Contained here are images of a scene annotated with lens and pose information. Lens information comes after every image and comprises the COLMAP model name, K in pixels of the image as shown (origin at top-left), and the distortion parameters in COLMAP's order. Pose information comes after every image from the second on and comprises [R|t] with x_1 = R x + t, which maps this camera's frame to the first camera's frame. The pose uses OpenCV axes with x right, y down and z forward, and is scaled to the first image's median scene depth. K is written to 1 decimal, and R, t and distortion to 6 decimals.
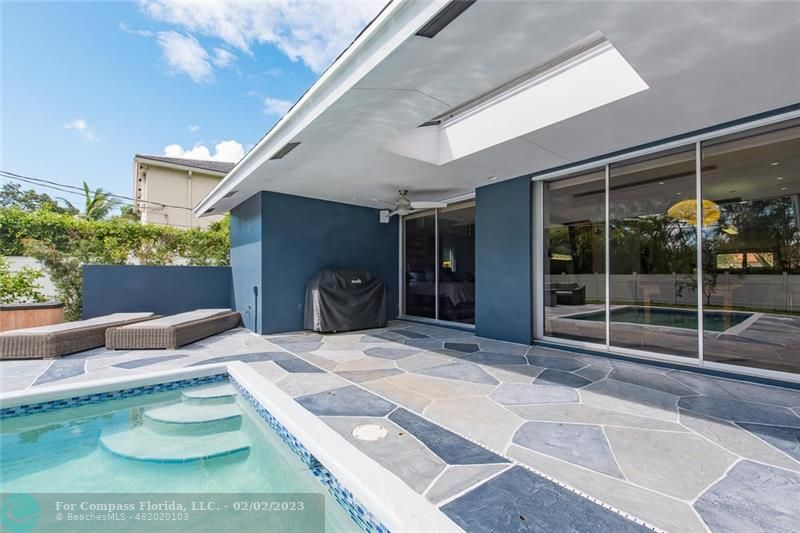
lens RADIAL K [[329.4, 0, 399.7], [0, 329.4, 274.7], [0, 0, 1]] dist [-0.000169, 0.000012]
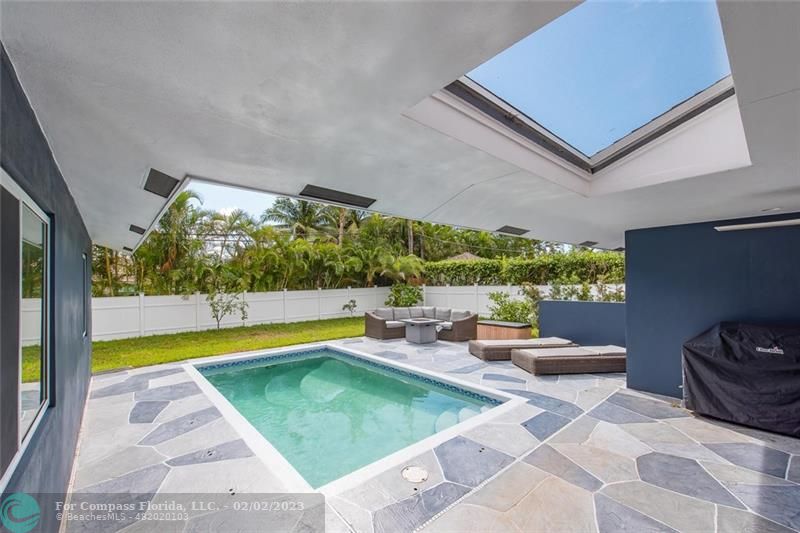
lens RADIAL K [[329.4, 0, 399.7], [0, 329.4, 274.7], [0, 0, 1]] dist [-0.000169, 0.000012]
pose [[0.045235, -0.019045, -0.998795, 0.740314], [0.005190, 0.999809, -0.018829, -0.183425], [0.998963, -0.004332, 0.045326, 0.511329]]
